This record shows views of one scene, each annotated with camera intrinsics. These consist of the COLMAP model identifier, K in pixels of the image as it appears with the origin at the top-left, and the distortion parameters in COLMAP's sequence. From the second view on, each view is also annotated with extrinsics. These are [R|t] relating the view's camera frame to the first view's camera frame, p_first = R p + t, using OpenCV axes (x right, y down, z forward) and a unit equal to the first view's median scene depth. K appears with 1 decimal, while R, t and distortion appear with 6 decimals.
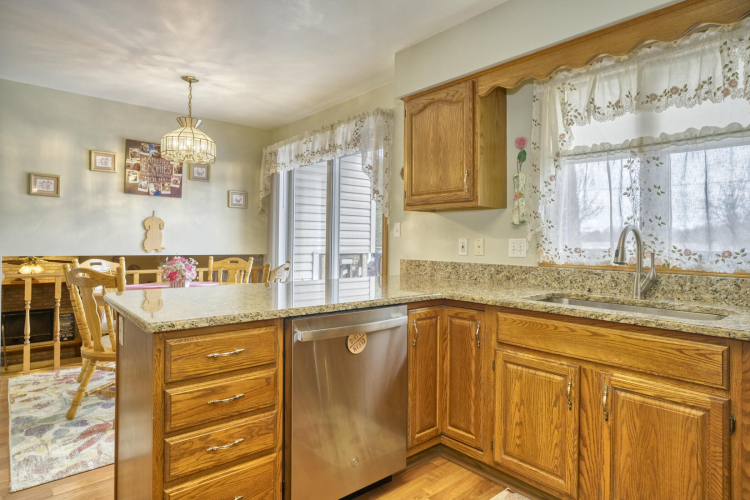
lens RADIAL K [[437.8, 0, 375.4], [0, 437.8, 237.6], [0, 0, 1]] dist [0.001672, 0.000243]
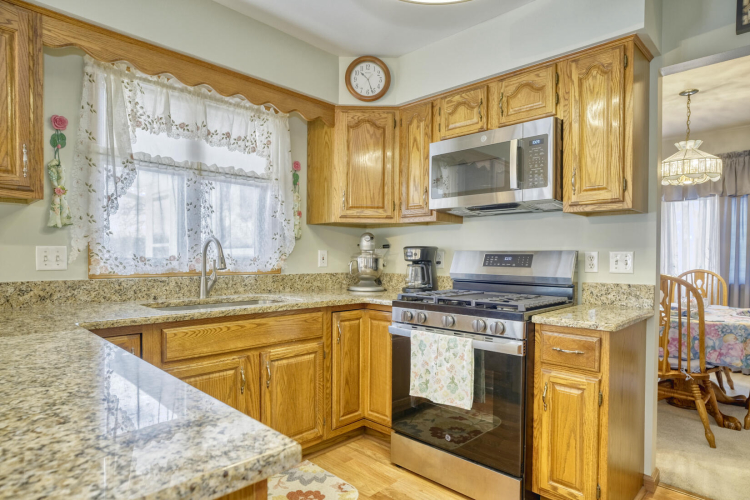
lens RADIAL K [[435.7, 0, 376.1], [0, 435.7, 261.9], [0, 0, 1]] dist [0.000436, 0.000405]
pose [[-0.079235, -0.024124, 0.996564, -0.615810], [-0.013737, 0.999639, 0.023106, 0.006136], [-0.996761, -0.011859, -0.079538, 0.618374]]
